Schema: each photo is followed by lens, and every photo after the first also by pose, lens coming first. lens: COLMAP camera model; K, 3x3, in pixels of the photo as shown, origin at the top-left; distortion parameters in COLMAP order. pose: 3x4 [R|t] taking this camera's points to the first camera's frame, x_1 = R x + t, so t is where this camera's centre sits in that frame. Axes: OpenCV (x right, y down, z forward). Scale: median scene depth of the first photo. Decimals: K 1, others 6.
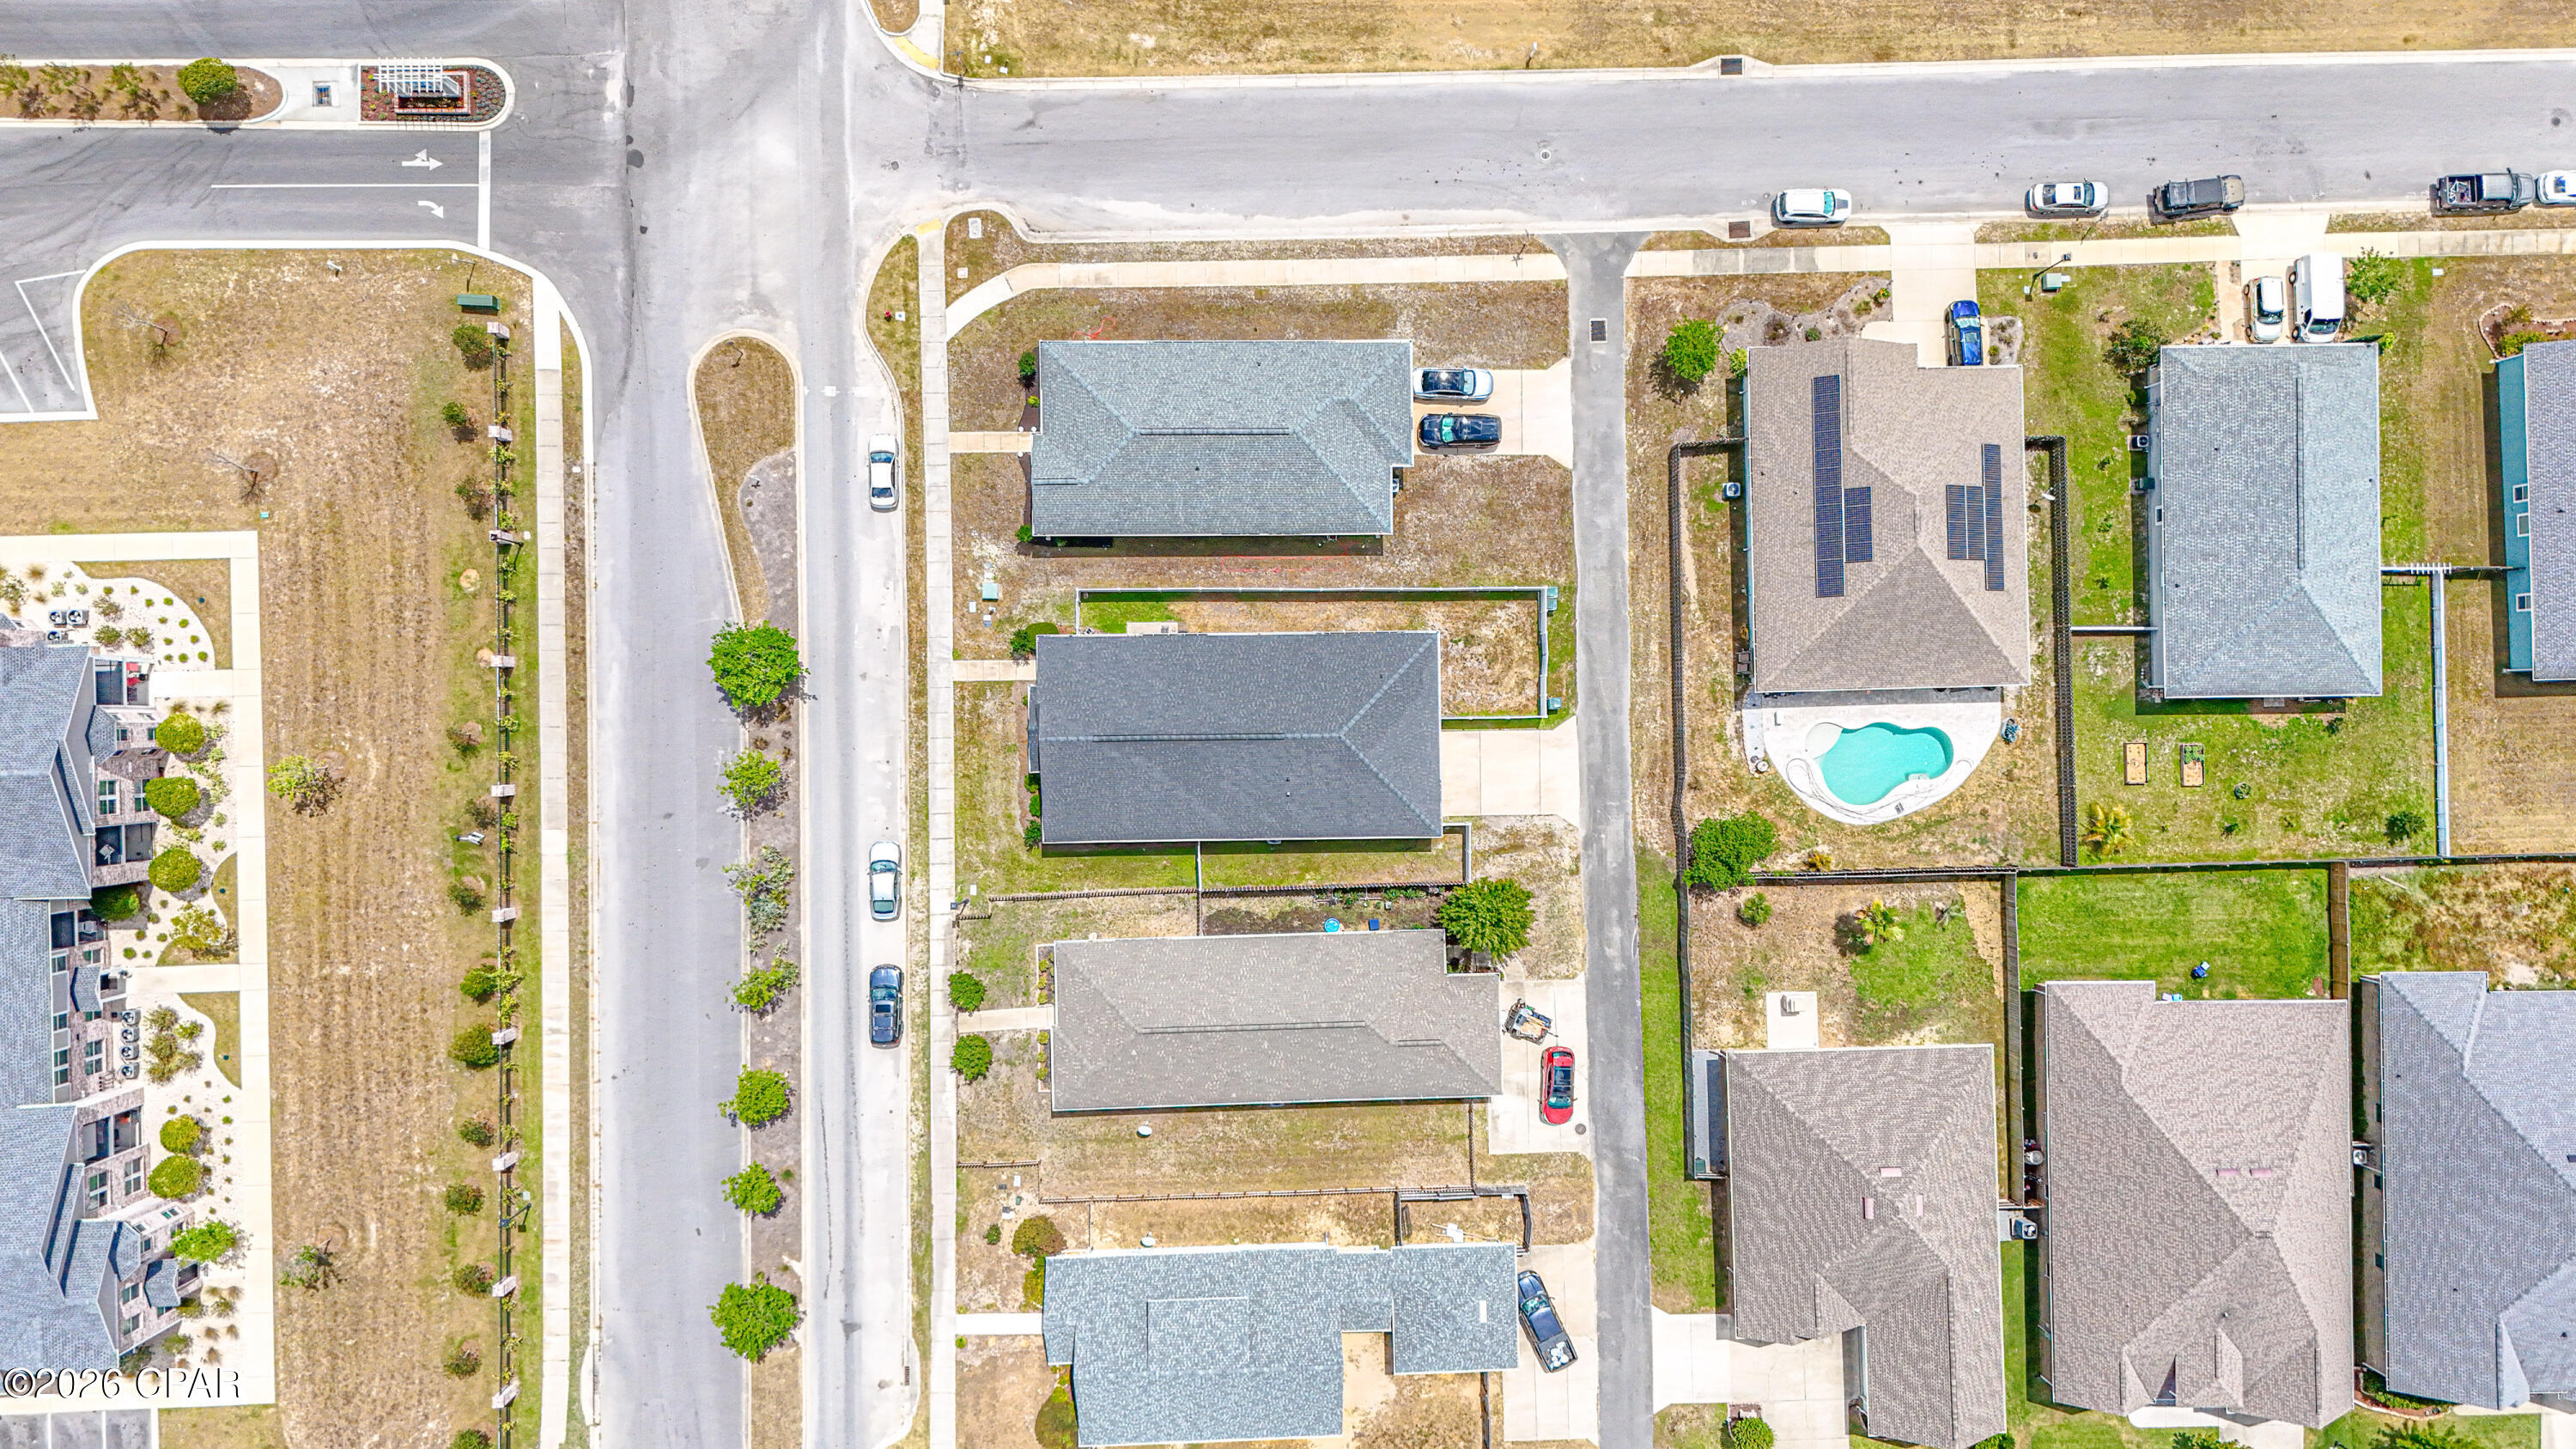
lens RADIAL K [[1889.1, 0, 1284.3], [0, 1889.1, 725.8], [0, 0, 1]] dist [0.093124, -0.097712]
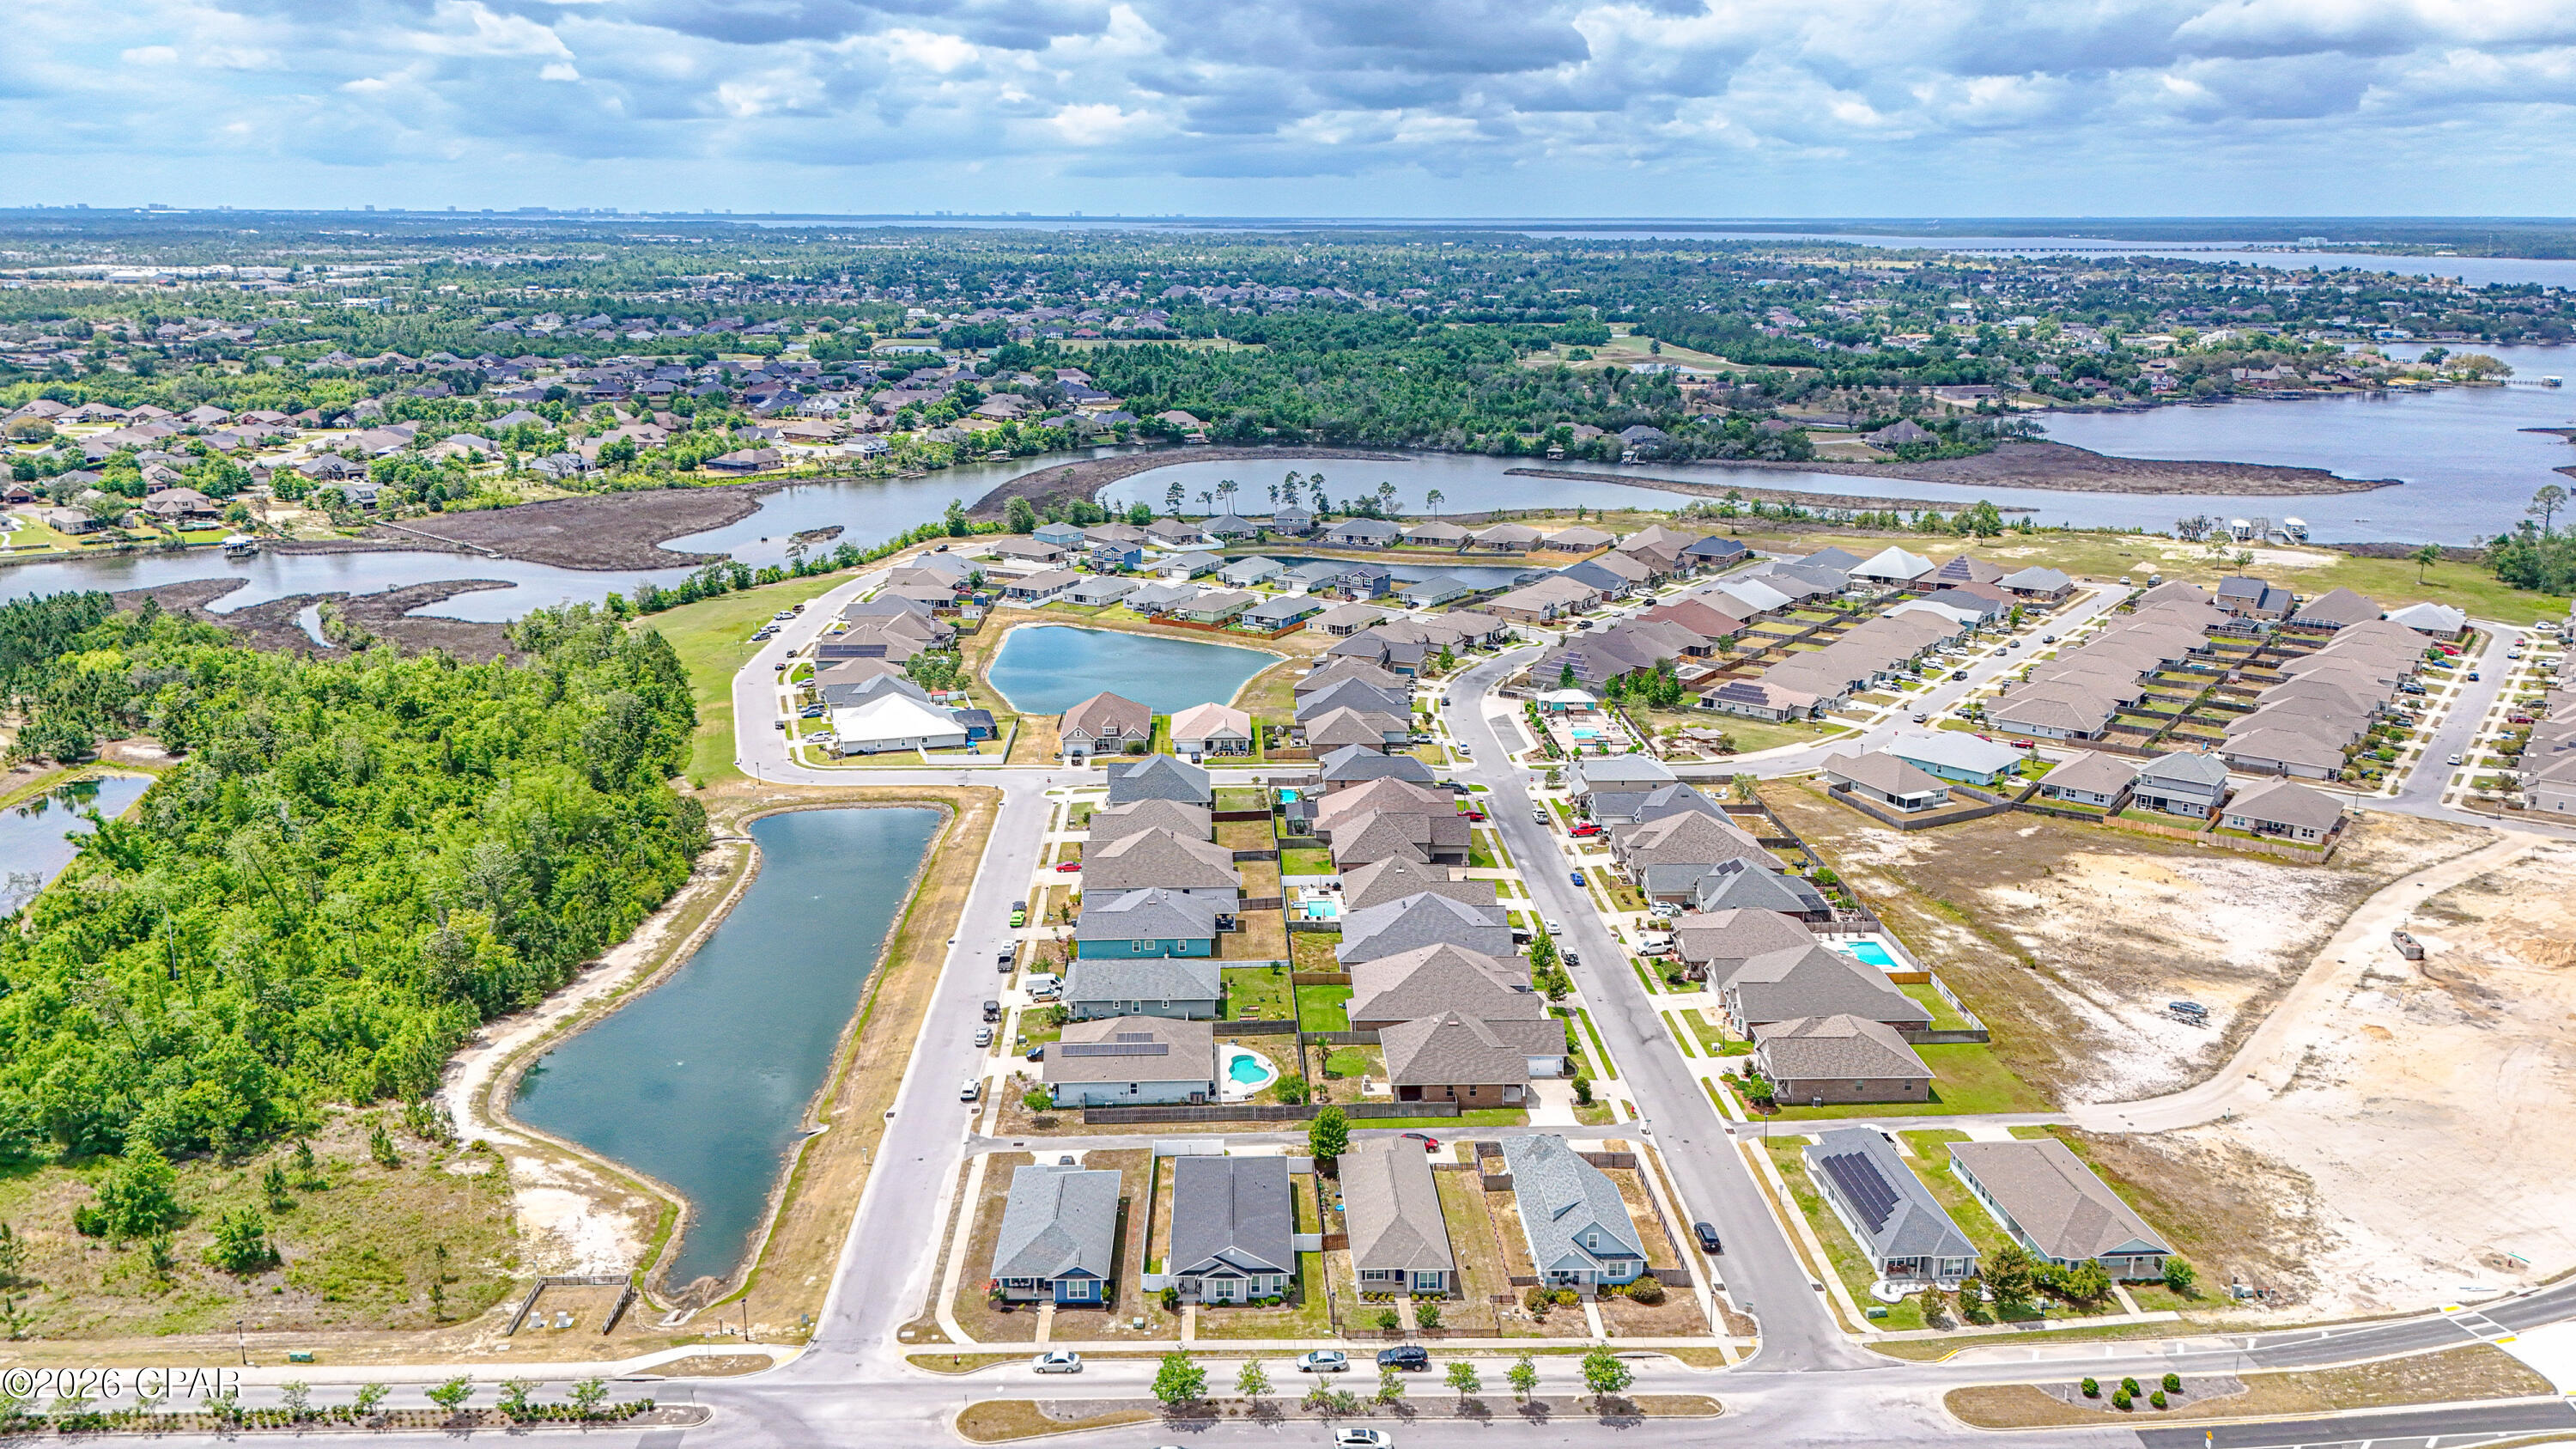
lens RADIAL K [[1889.1, 0, 1284.3], [0, 1889.1, 725.8], [0, 0, 1]] dist [0.093124, -0.097712]
pose [[-0.015584, -0.291489, 0.956447, -1.533495], [0.999873, -0.001486, 0.015838, 0.026559], [-0.003195, 0.956573, 0.291475, 0.055393]]
